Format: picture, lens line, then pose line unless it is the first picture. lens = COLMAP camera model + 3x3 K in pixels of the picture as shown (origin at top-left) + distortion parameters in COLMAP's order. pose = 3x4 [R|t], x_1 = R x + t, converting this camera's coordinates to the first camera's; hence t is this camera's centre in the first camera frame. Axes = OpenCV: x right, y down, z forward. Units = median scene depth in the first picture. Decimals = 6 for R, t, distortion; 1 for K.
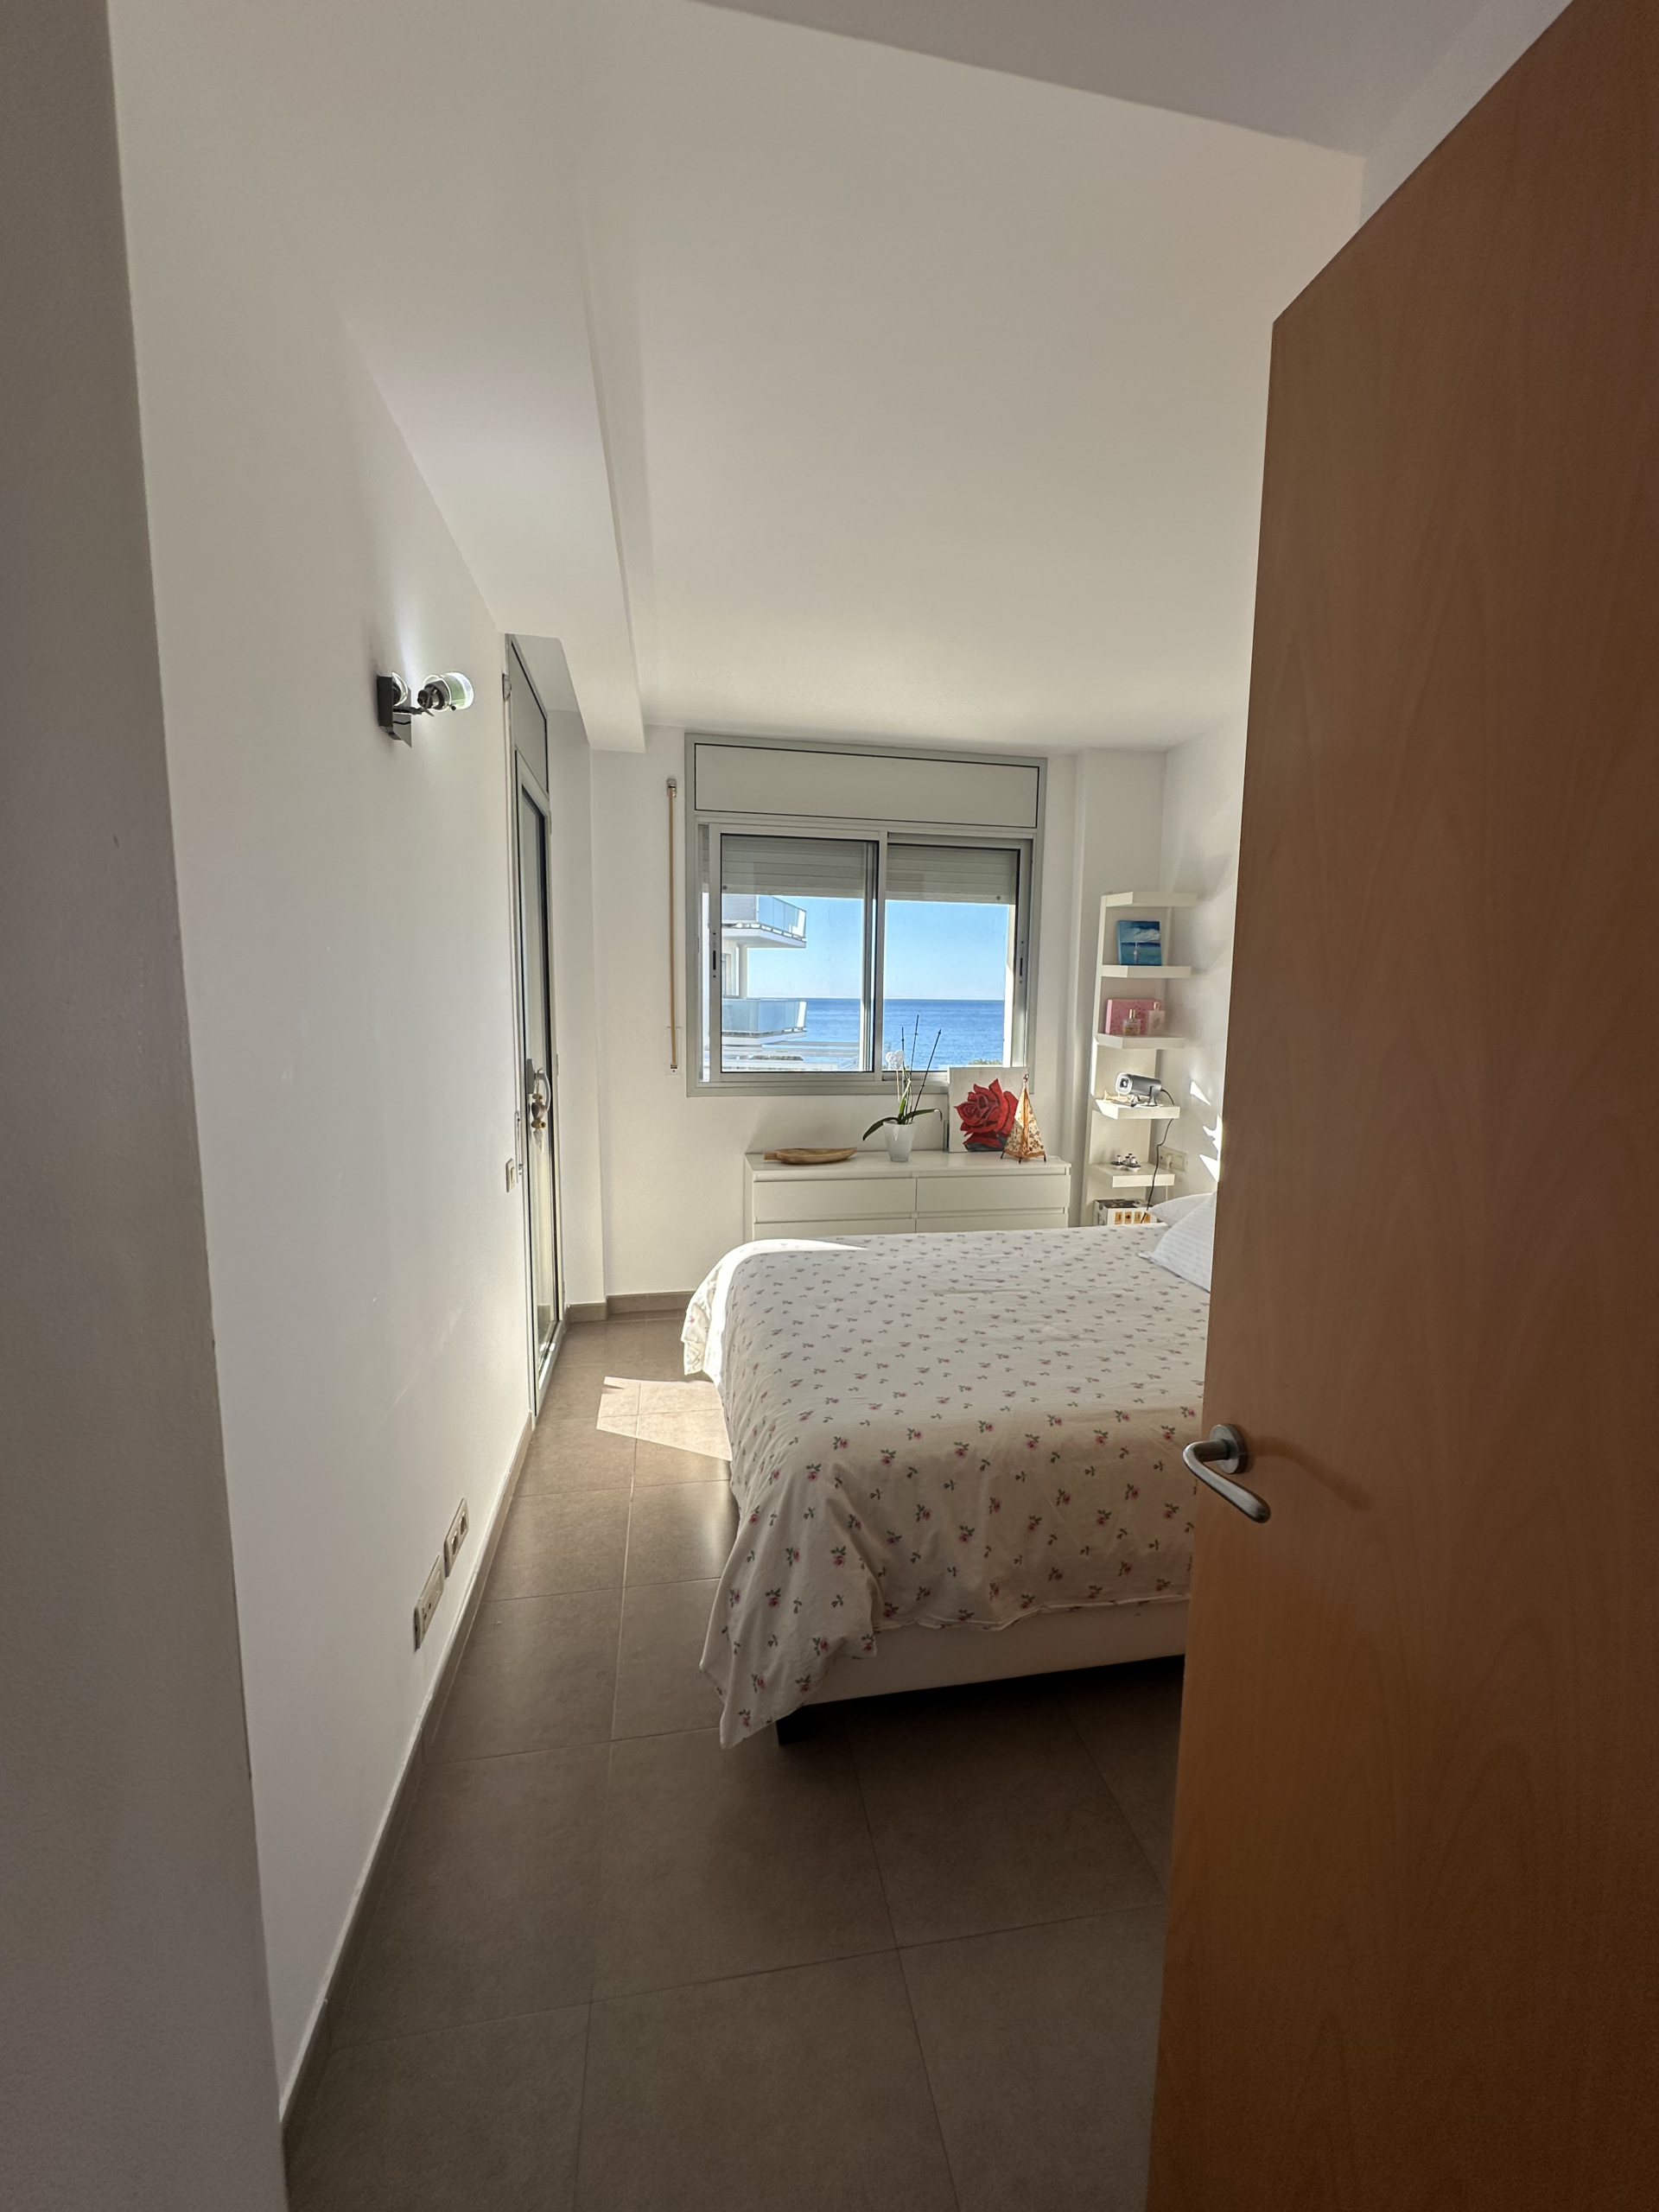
lens RADIAL K [[870.1, 0, 829.5], [0, 870.1, 1106.0], [0, 0, 1]] dist [-0.000389, -0.000024]
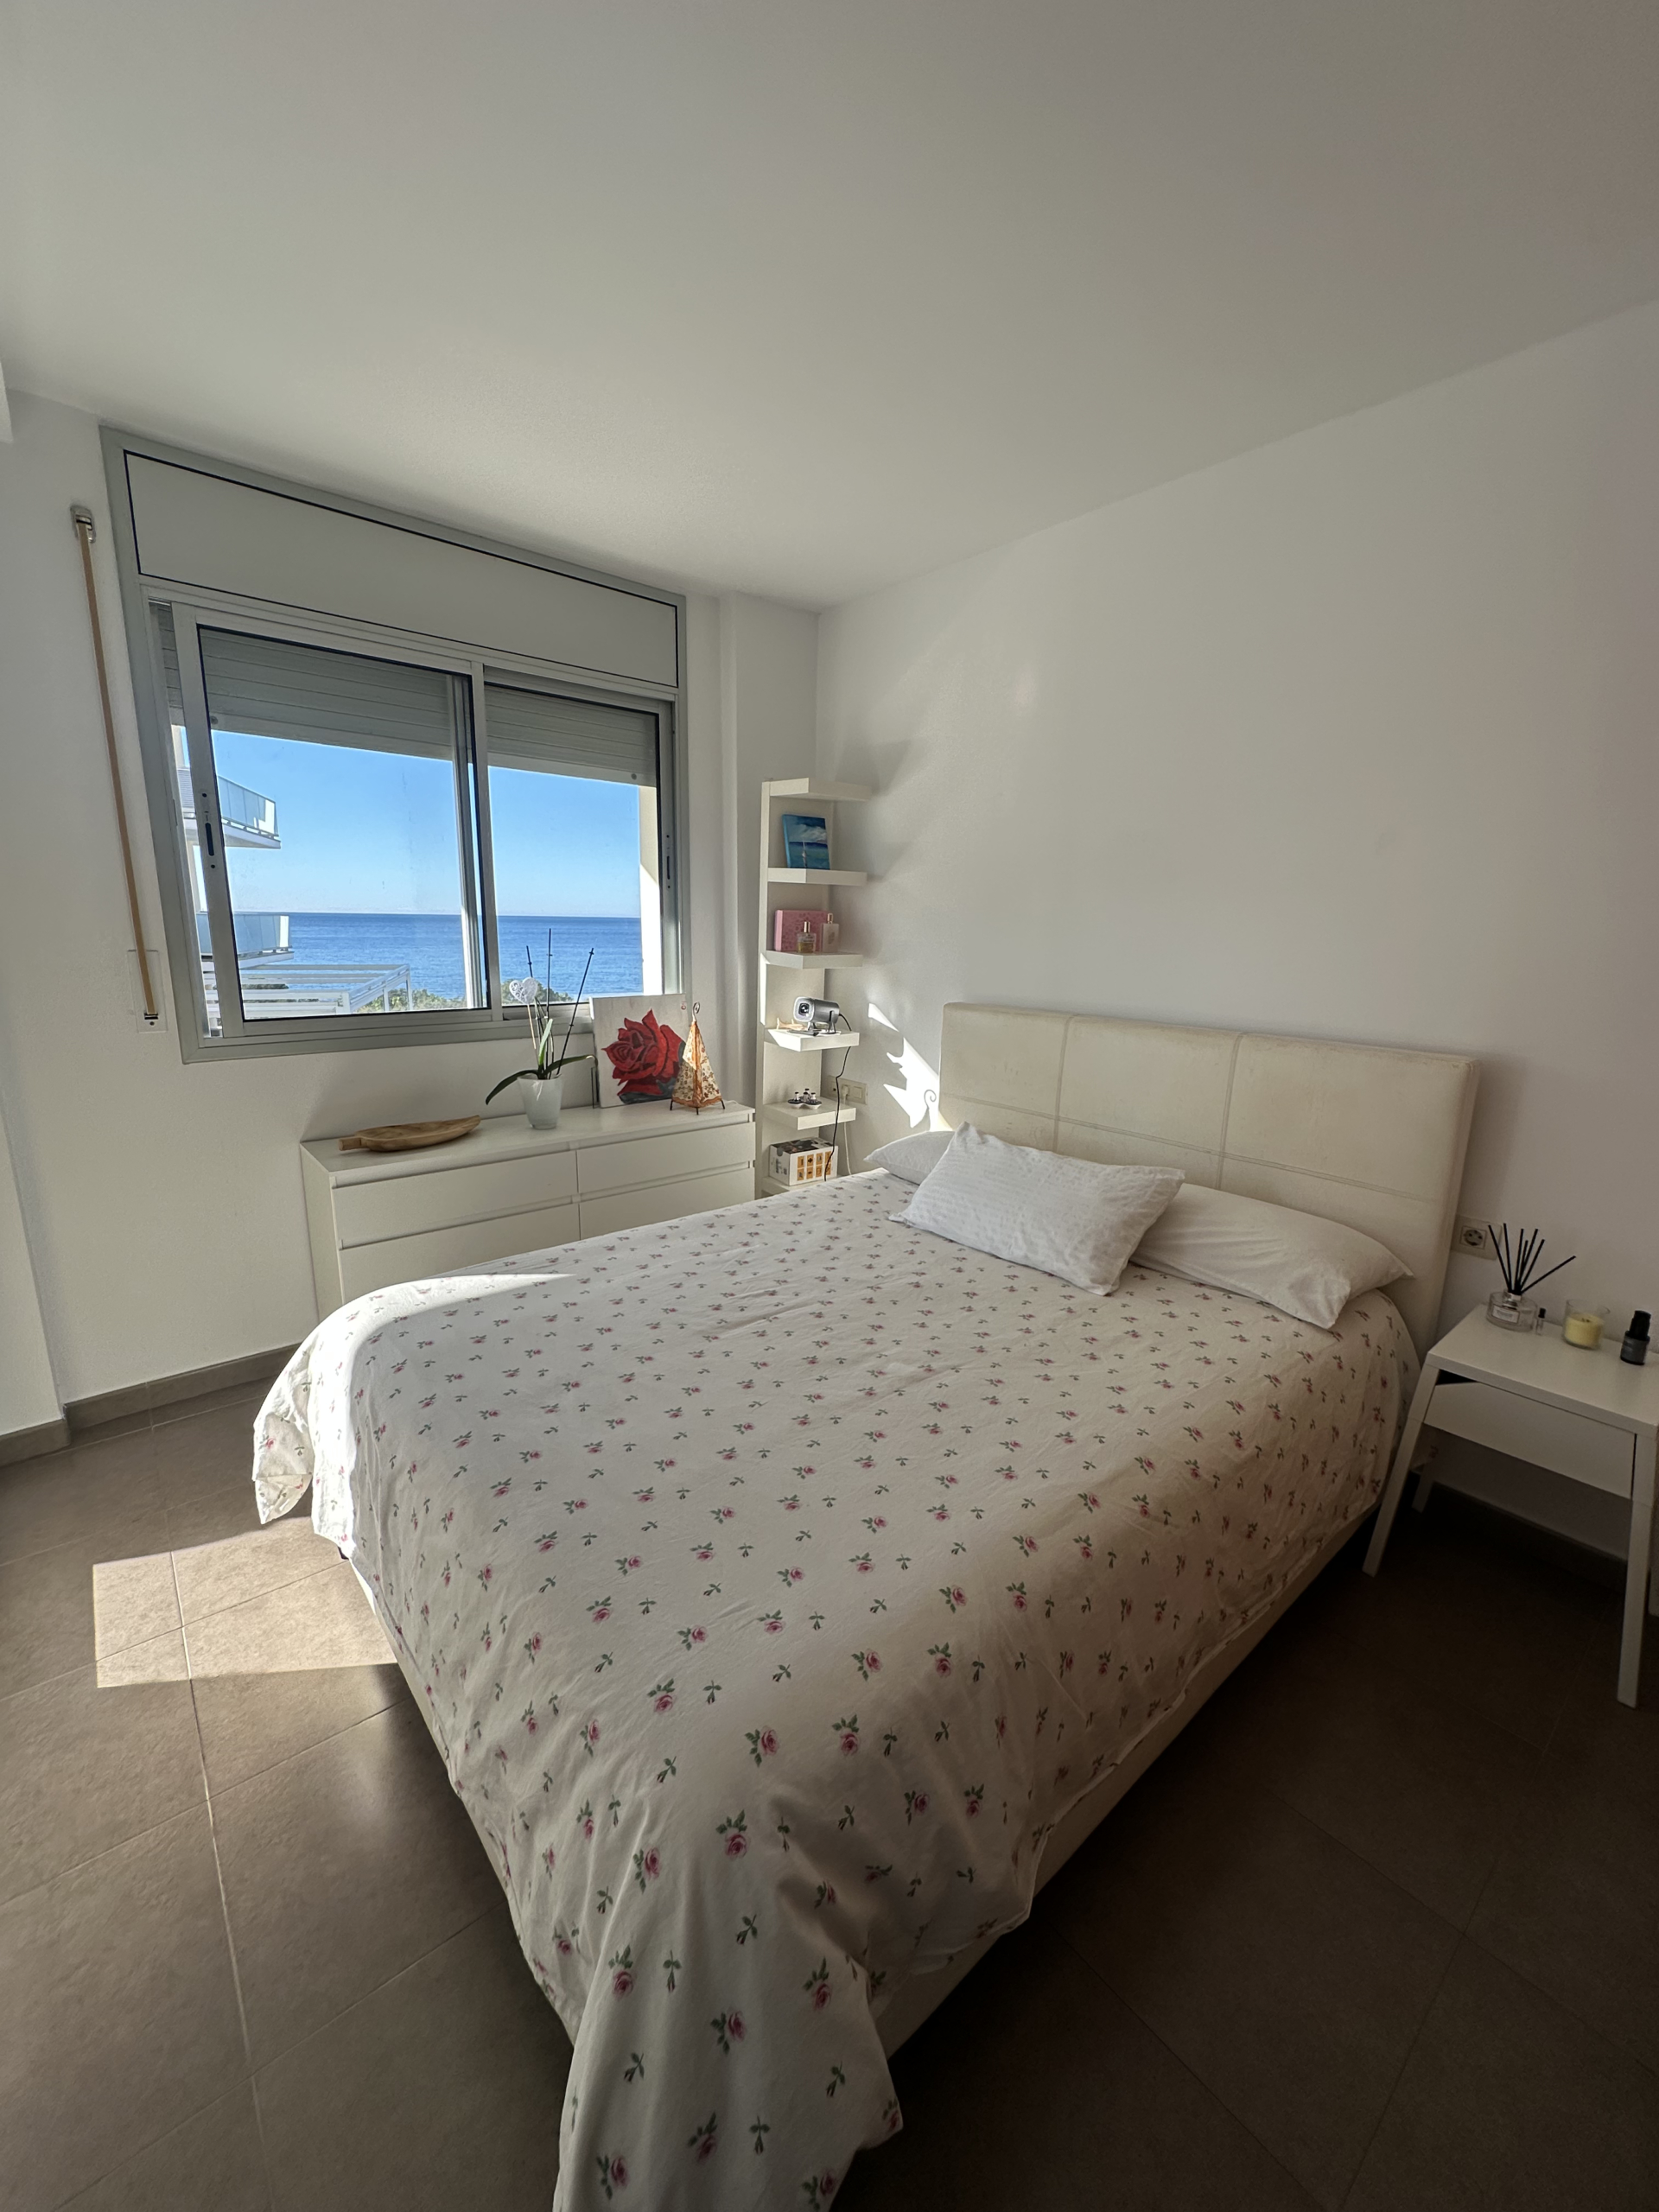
lens RADIAL K [[886.1, 0, 829.5], [0, 886.1, 1106.0], [0, 0, 1]] dist [-0.002320, 0.000873]
pose [[0.869402, -0.099307, 0.484023, -0.071756], [0.055223, 0.992986, 0.104539, -0.021044], [-0.491009, -0.064157, 0.868789, 0.222916]]
